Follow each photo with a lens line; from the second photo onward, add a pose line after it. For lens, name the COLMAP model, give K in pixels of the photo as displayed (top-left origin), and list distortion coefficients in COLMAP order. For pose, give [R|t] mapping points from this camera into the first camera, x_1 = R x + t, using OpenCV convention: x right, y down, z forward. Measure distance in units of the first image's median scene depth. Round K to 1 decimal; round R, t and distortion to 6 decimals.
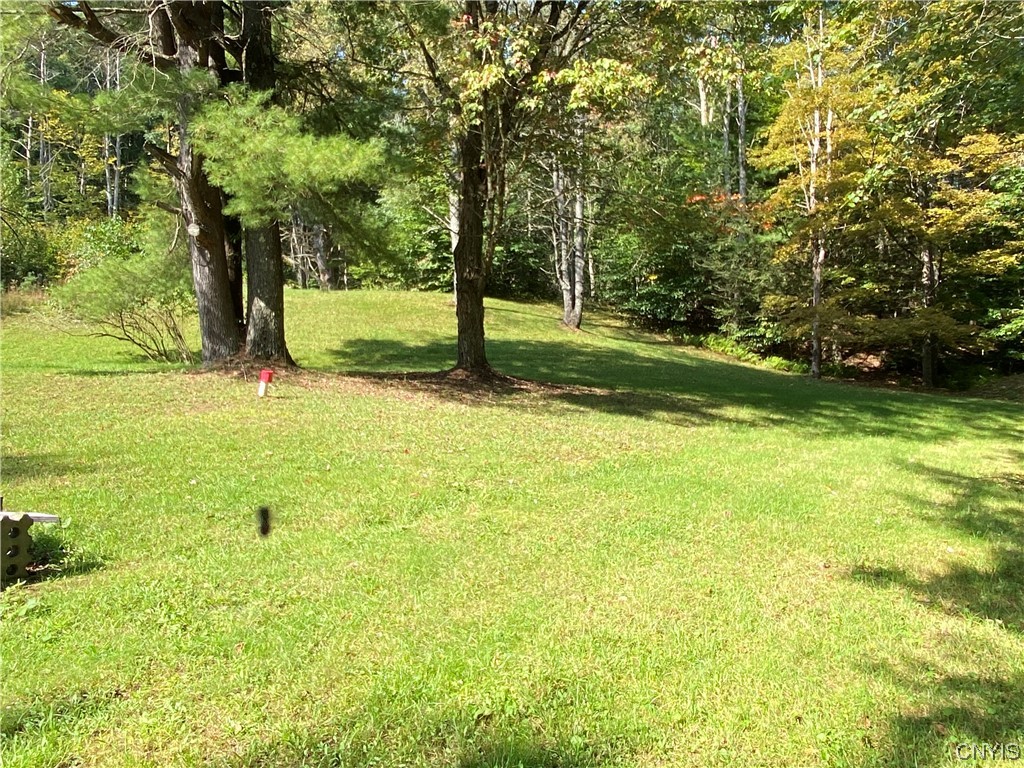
lens RADIAL K [[759.3, 0, 517.6], [0, 759.3, 379.4], [0, 0, 1]] dist [0.062717, -0.090003]
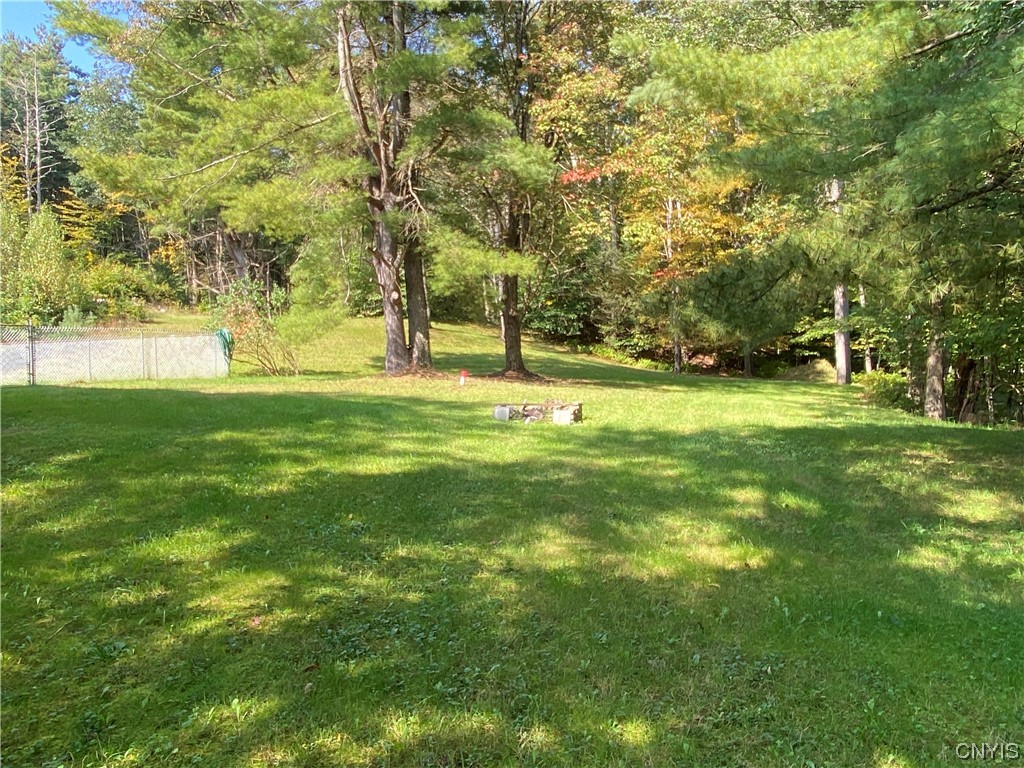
lens RADIAL K [[759.3, 0, 501.4], [0, 759.3, 375.5], [0, 0, 1]] dist [0.062717, -0.090003]
pose [[0.974977, -0.040044, 0.218671, -0.295102], [0.045084, 0.998819, -0.018106, 0.016595], [-0.217688, 0.027512, 0.975631, -0.387962]]
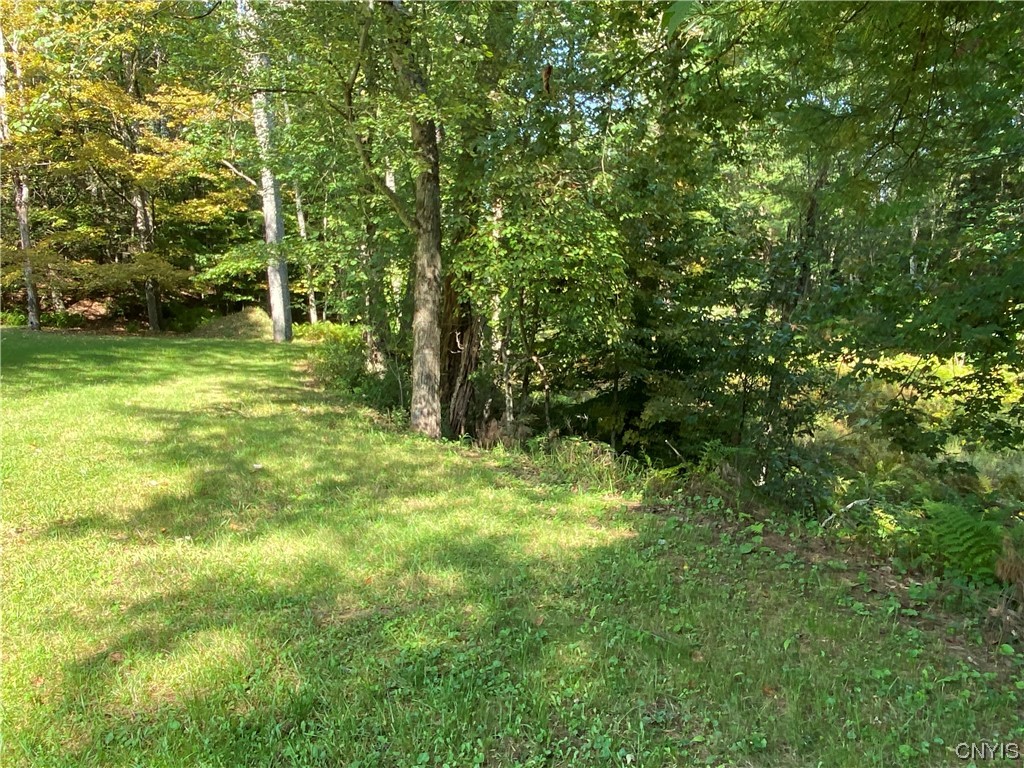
lens RADIAL K [[759.3, 0, 510.5], [0, 759.3, 378.8], [0, 0, 1]] dist [0.062717, -0.090003]
pose [[0.607277, -0.117746, 0.785717, 0.011588], [0.063653, 0.992989, 0.099610, 0.001631], [-0.791936, -0.010477, 0.610514, -0.004938]]
